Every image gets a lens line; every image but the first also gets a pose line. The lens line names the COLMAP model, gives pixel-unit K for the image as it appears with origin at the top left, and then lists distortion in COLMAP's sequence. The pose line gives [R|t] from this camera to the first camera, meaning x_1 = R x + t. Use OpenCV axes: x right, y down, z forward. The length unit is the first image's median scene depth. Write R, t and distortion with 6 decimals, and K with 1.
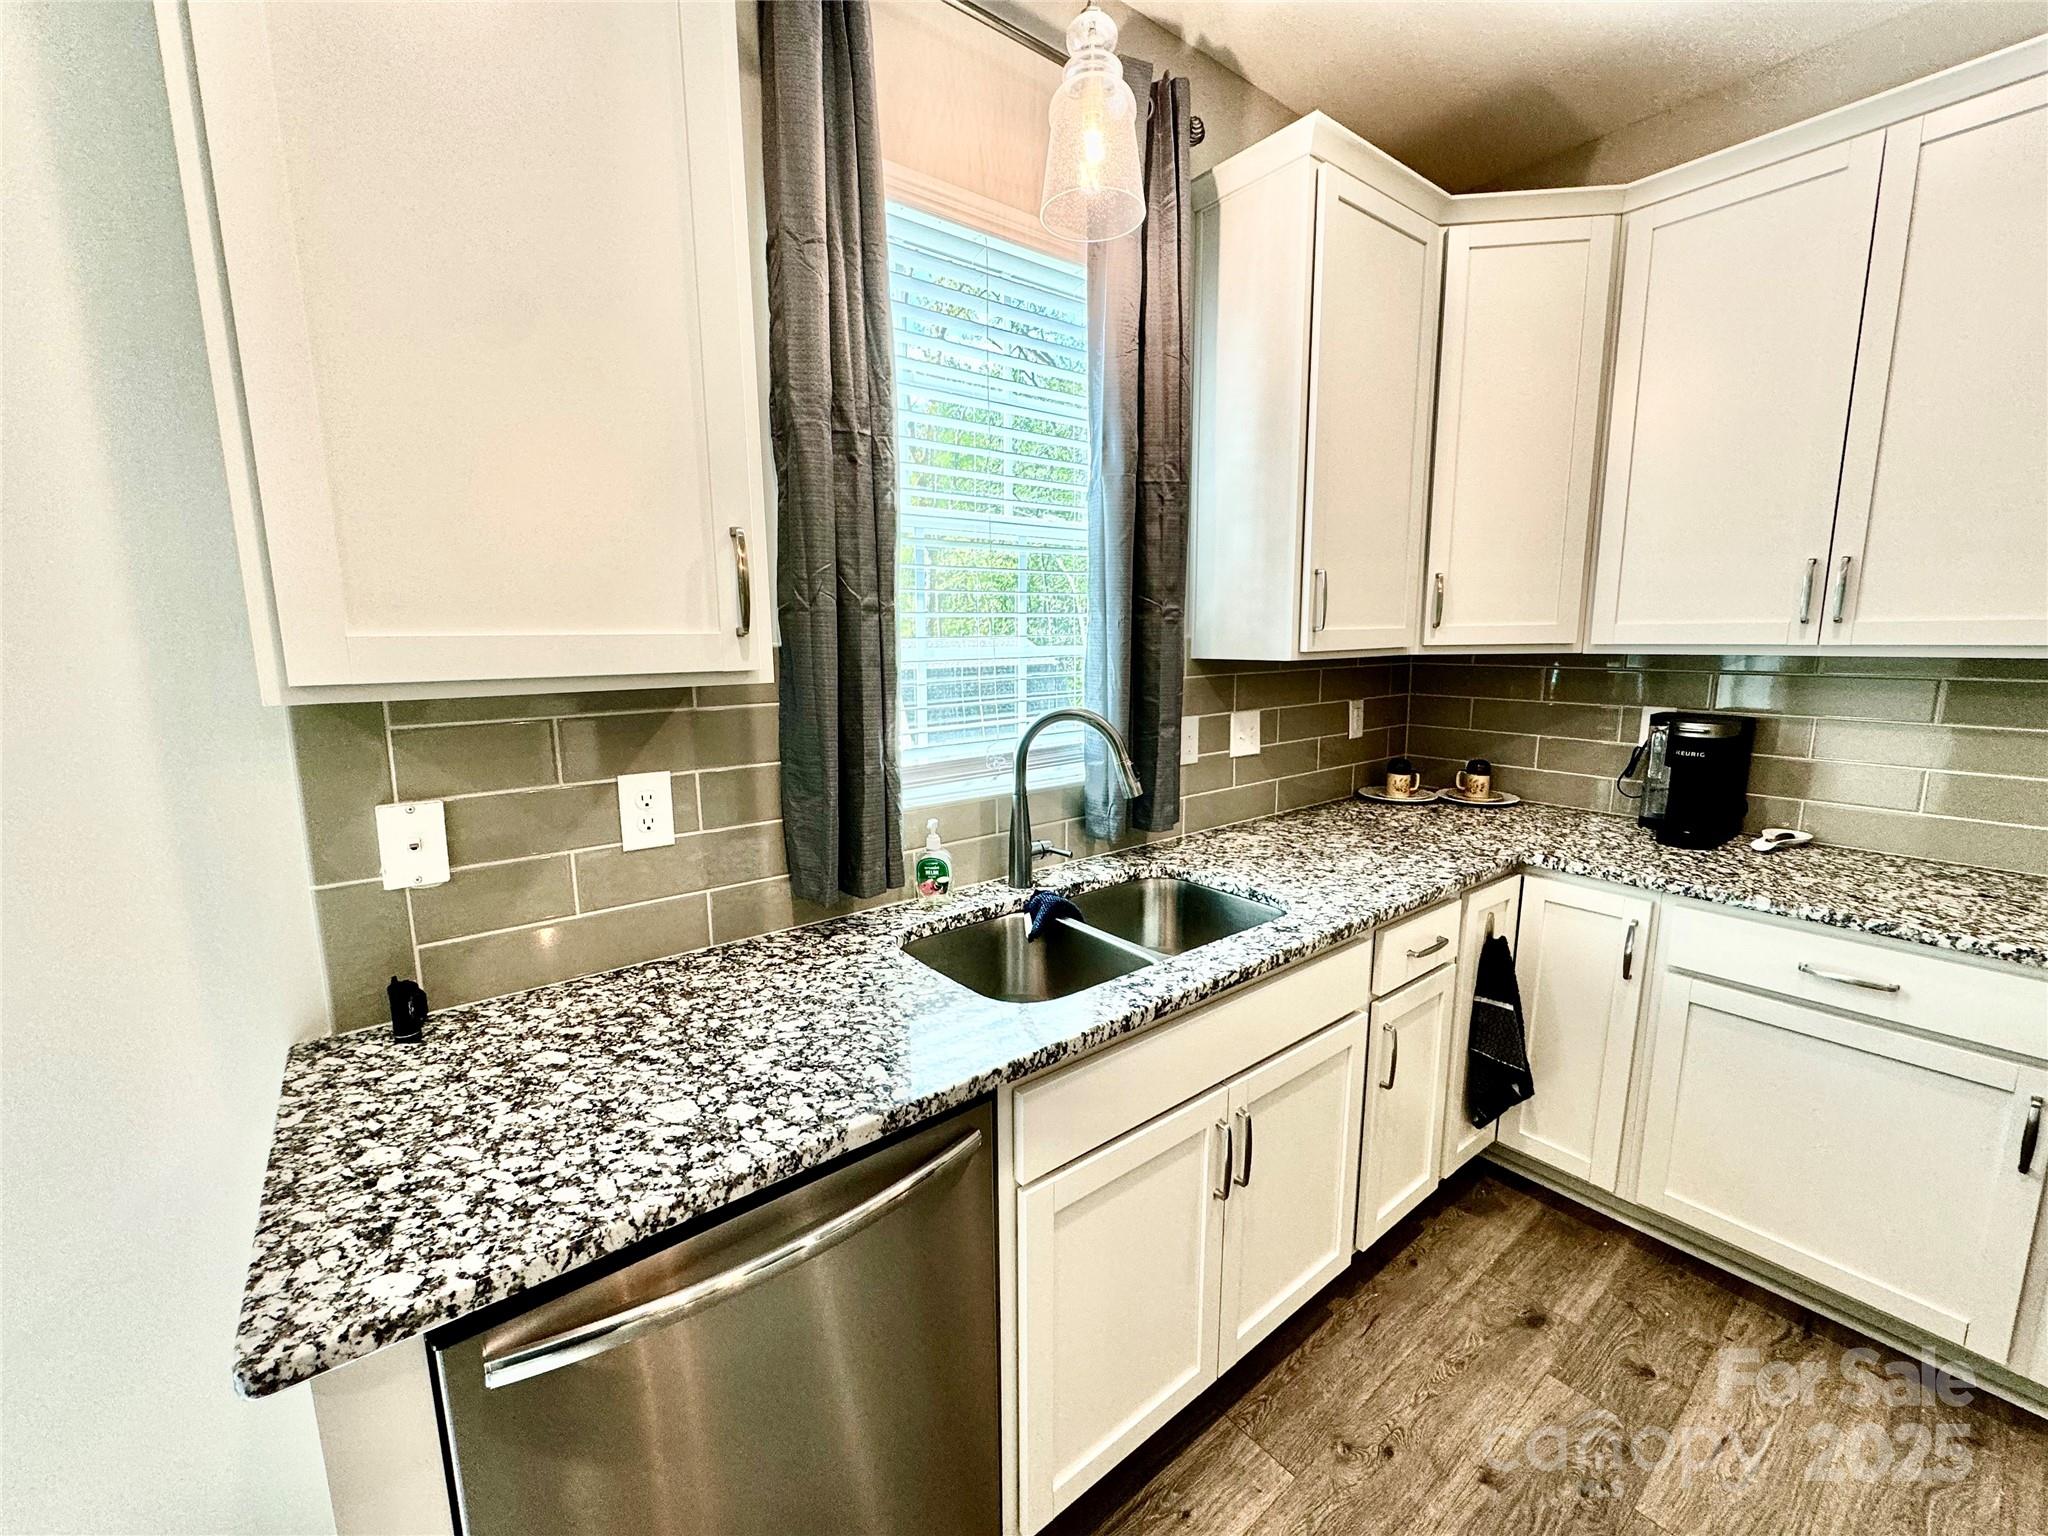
lens RADIAL K [[831.1, 0, 1024.3], [0, 831.1, 766.2], [0, 0, 1]] dist [-0.001734, -0.000362]
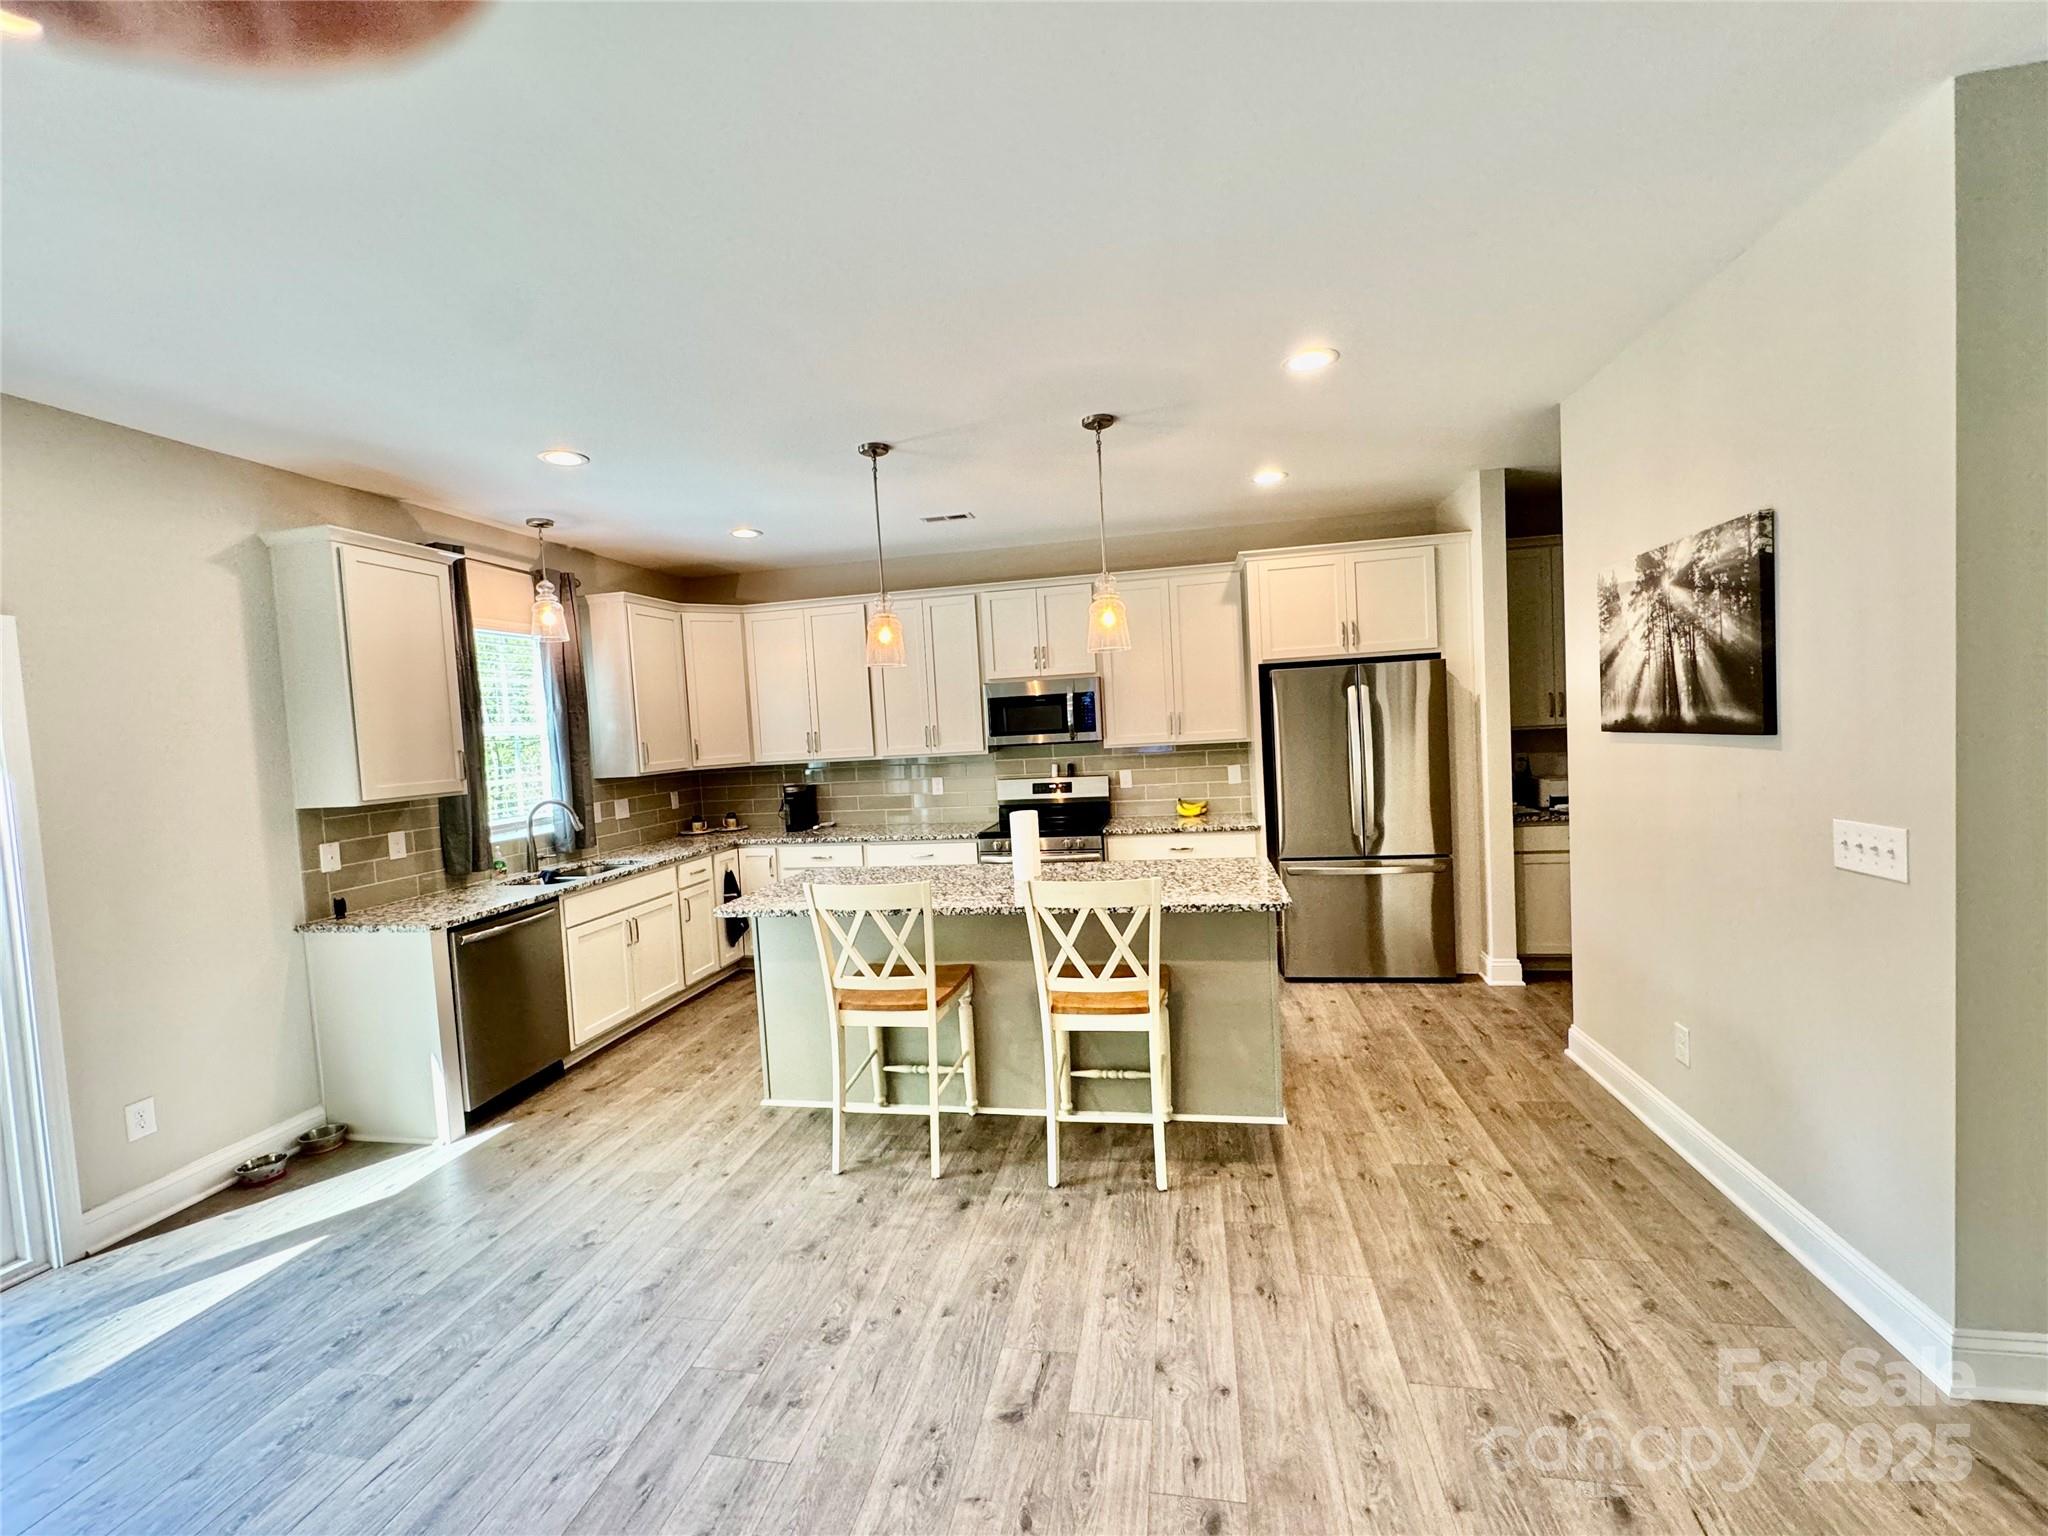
lens RADIAL K [[831.1, 0, 1024.3], [0, 831.1, 766.2], [0, 0, 1]] dist [-0.001734, -0.000362]
pose [[0.751808, -0.063299, 0.656337, -0.577002], [0.150274, 0.985635, -0.077075, 0.272779], [-0.642030, 0.156577, 0.750521, -2.110845]]
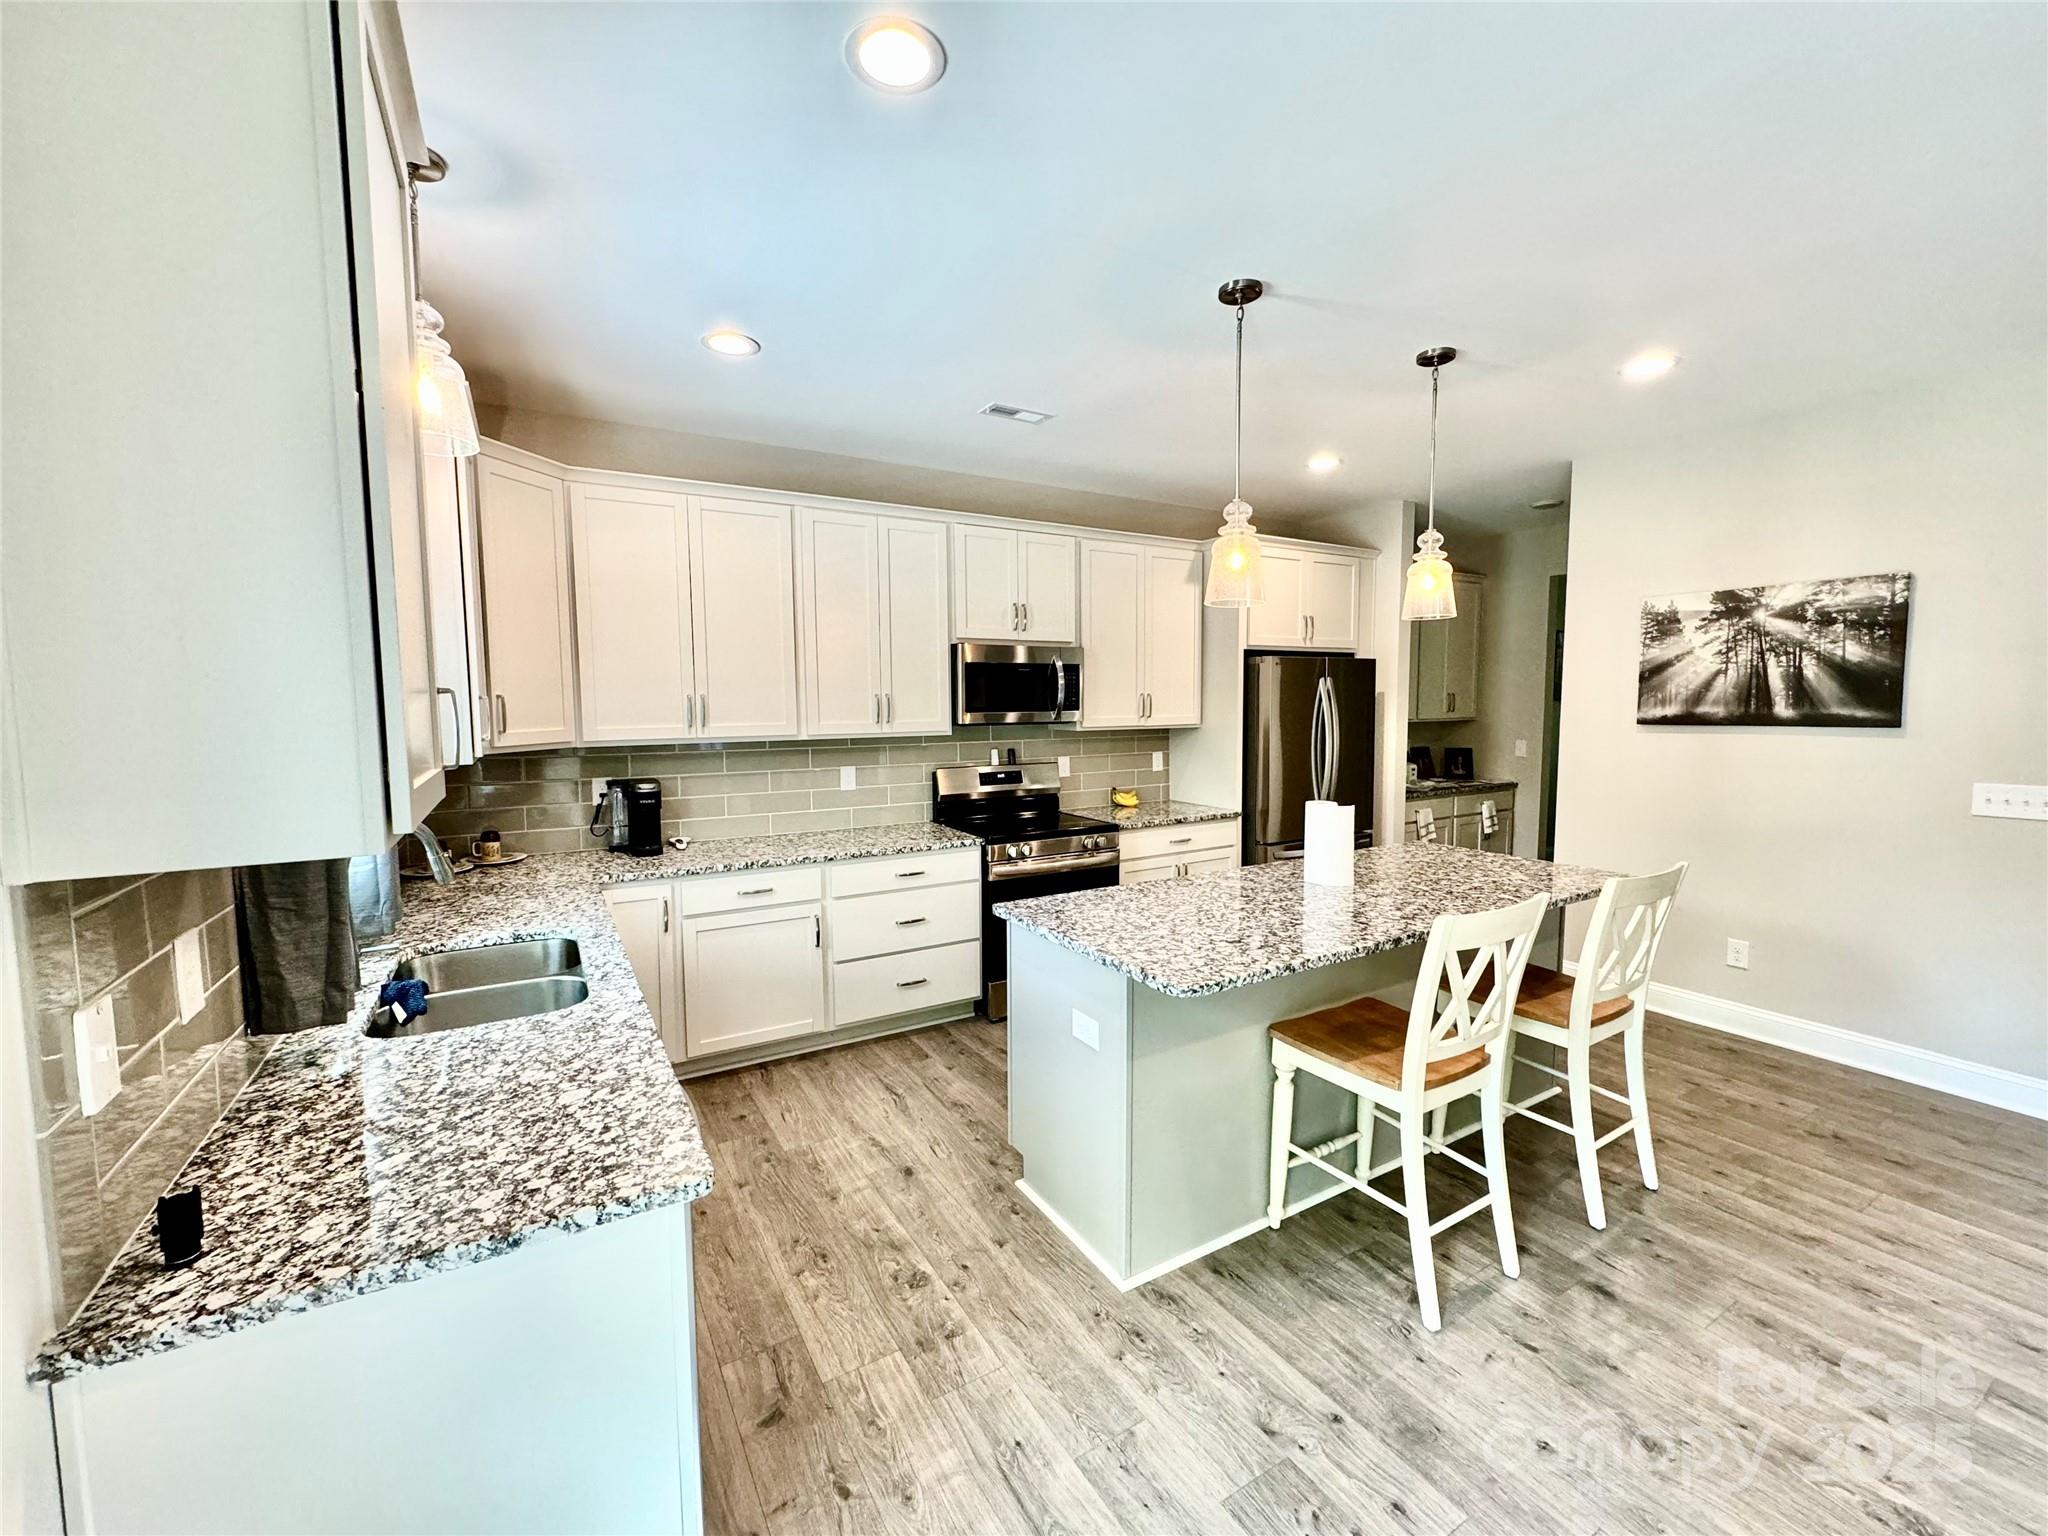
lens RADIAL K [[826.9, 0, 1024.0], [0, 826.9, 768.0], [0, 0, 1]] dist [-0.002567, 0.000023]
pose [[0.132433, -0.072073, 0.988568, -1.004991], [0.162641, 0.985415, 0.050055, -0.053643], [-0.977757, 0.154153, 0.142224, -0.033134]]
